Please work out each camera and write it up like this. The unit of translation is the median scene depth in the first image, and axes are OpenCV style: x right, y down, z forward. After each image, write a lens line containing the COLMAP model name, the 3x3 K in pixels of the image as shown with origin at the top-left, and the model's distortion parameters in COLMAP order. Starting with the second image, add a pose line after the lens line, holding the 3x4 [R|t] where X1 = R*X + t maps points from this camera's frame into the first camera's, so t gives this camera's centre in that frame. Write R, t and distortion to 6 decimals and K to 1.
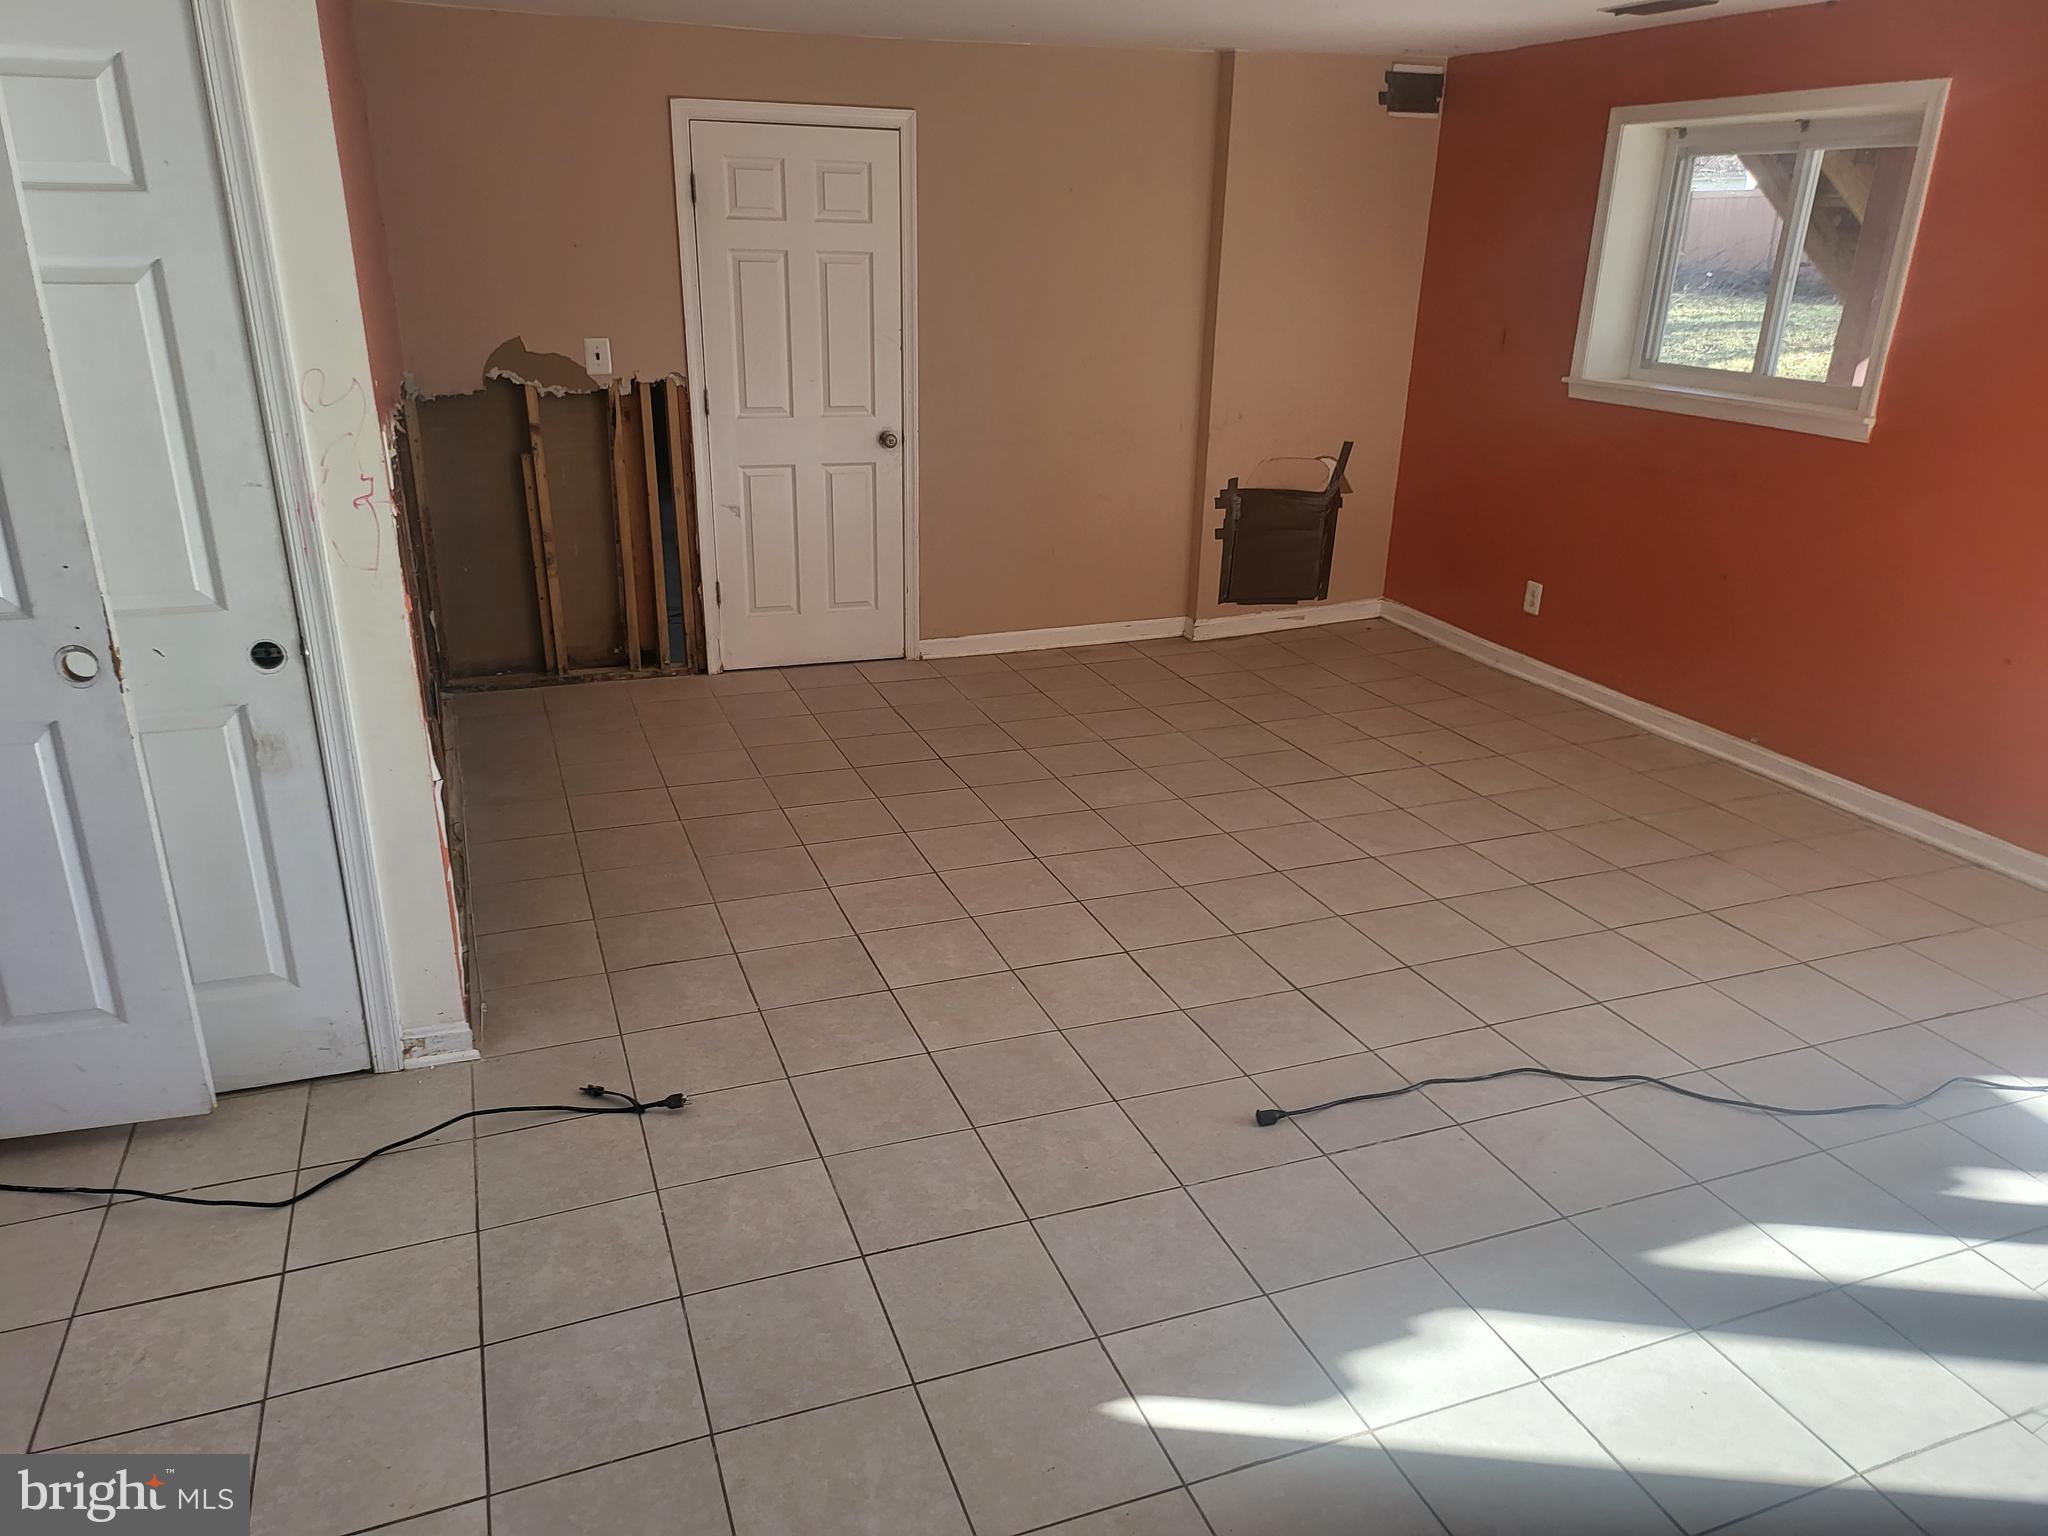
lens RADIAL K [[1439.1, 0, 1073.1], [0, 1439.1, 768.7], [0, 0, 1]] dist [0.068751, -0.066113]
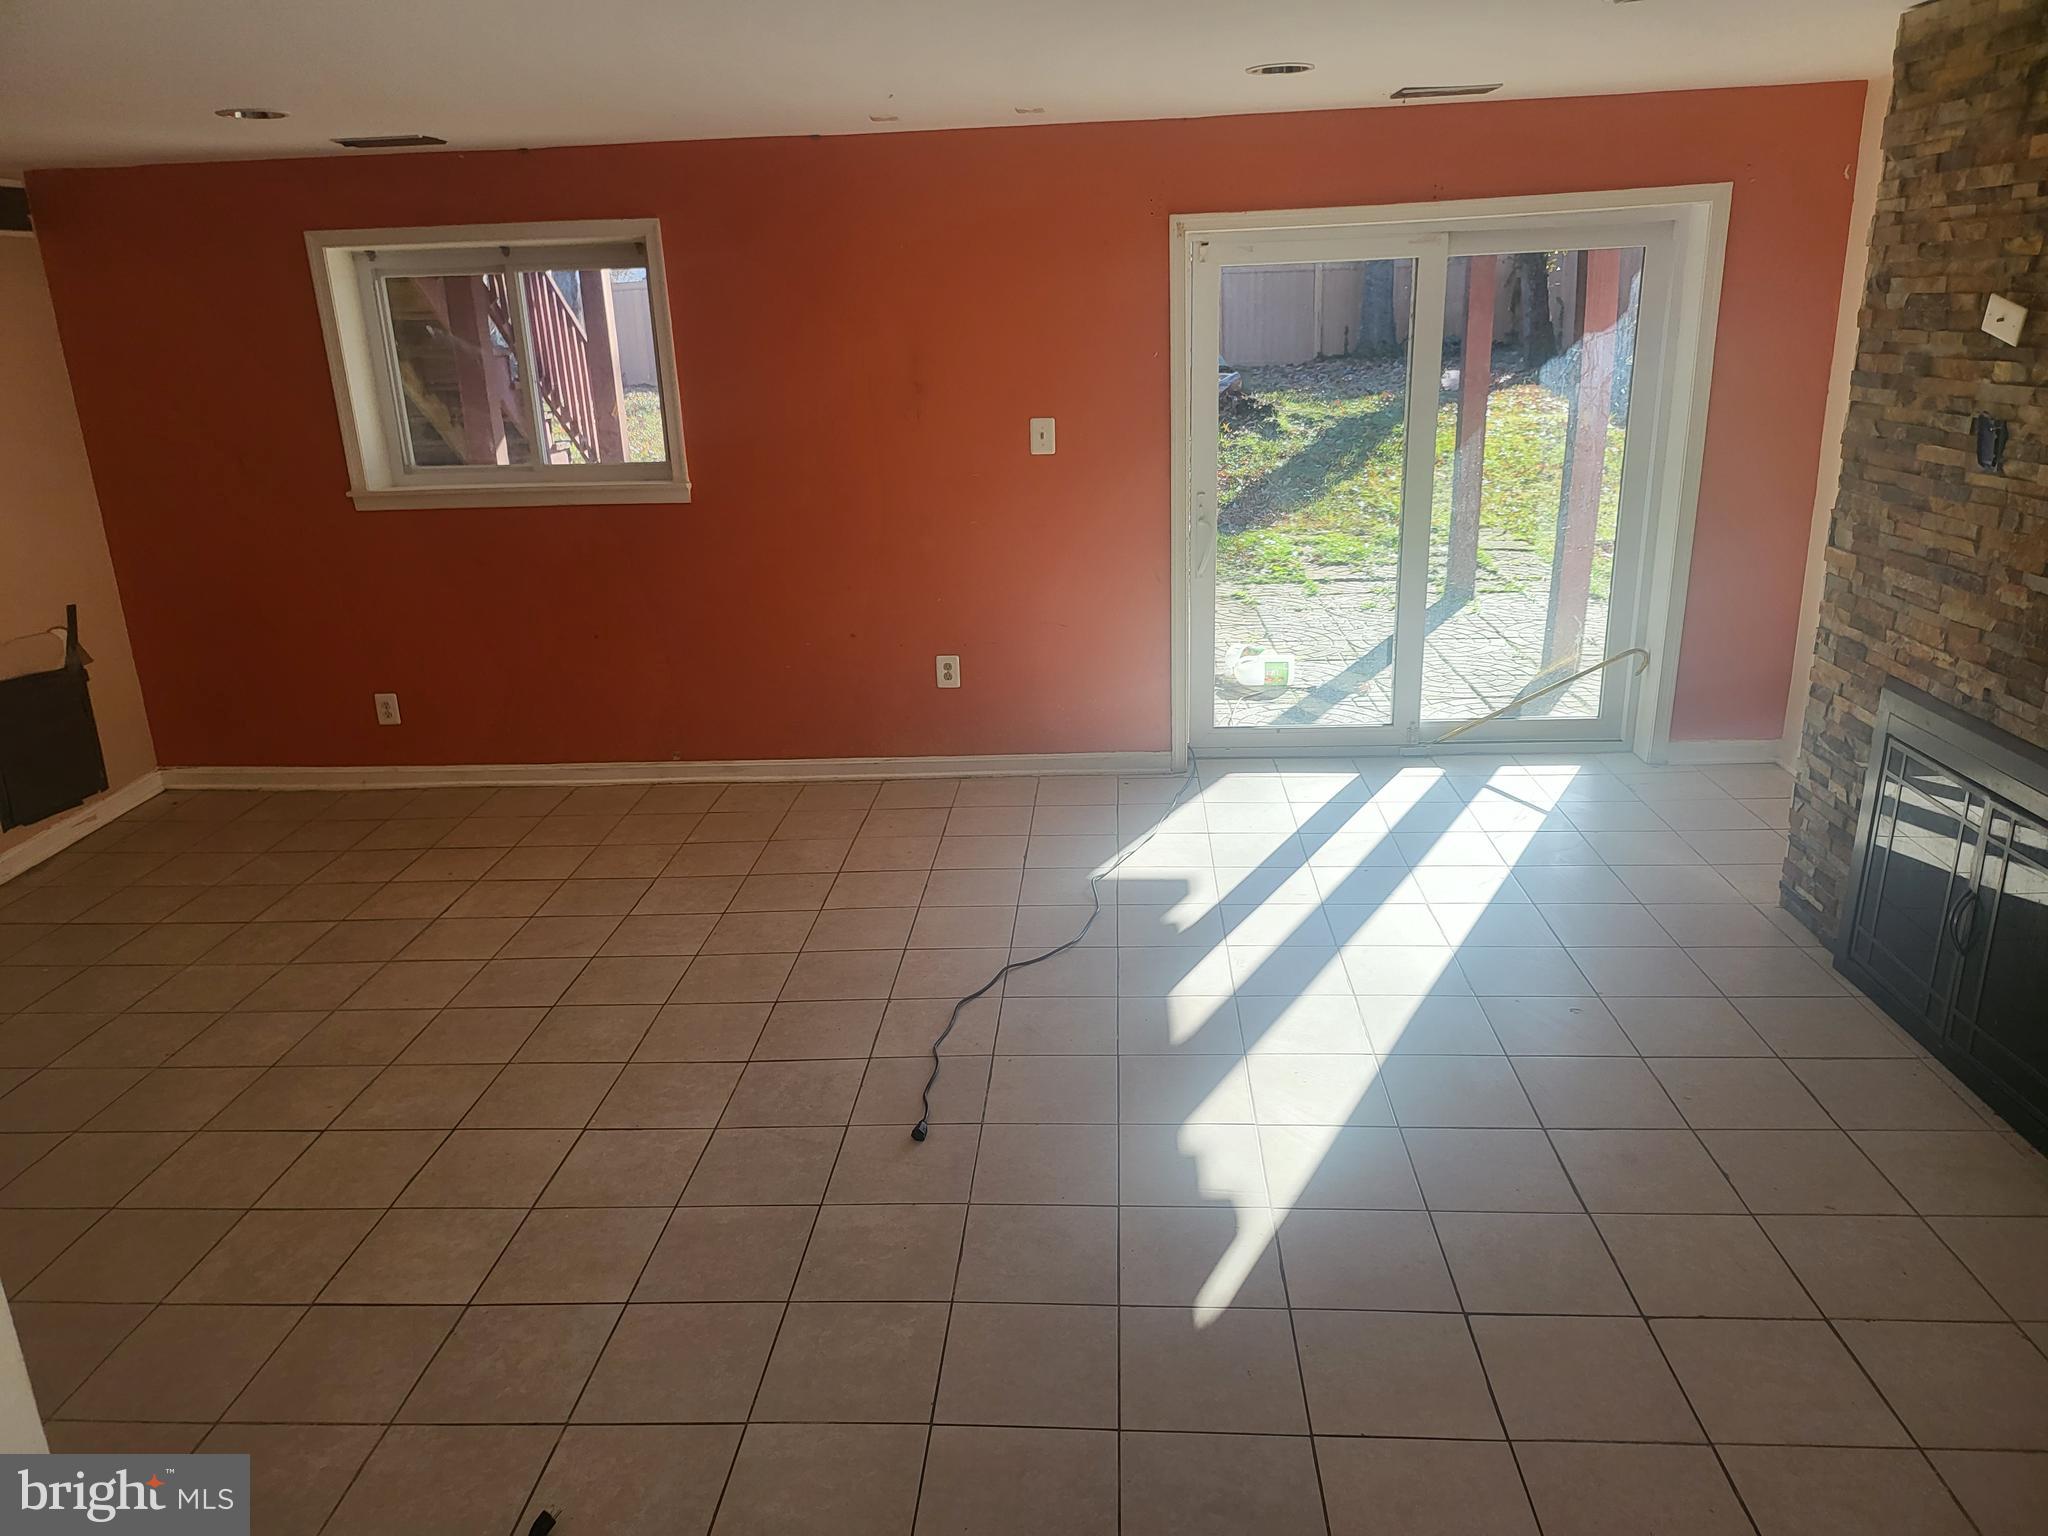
lens RADIAL K [[1390.2, 0, 1024.0], [0, 1390.2, 768.0], [0, 0, 1]] dist [0.036855, -0.036924]
pose [[0.438179, -0.310841, 0.843432, -0.328435], [0.355421, 0.921755, 0.155058, -0.078040], [-0.825636, 0.231830, 0.514373, 0.164541]]
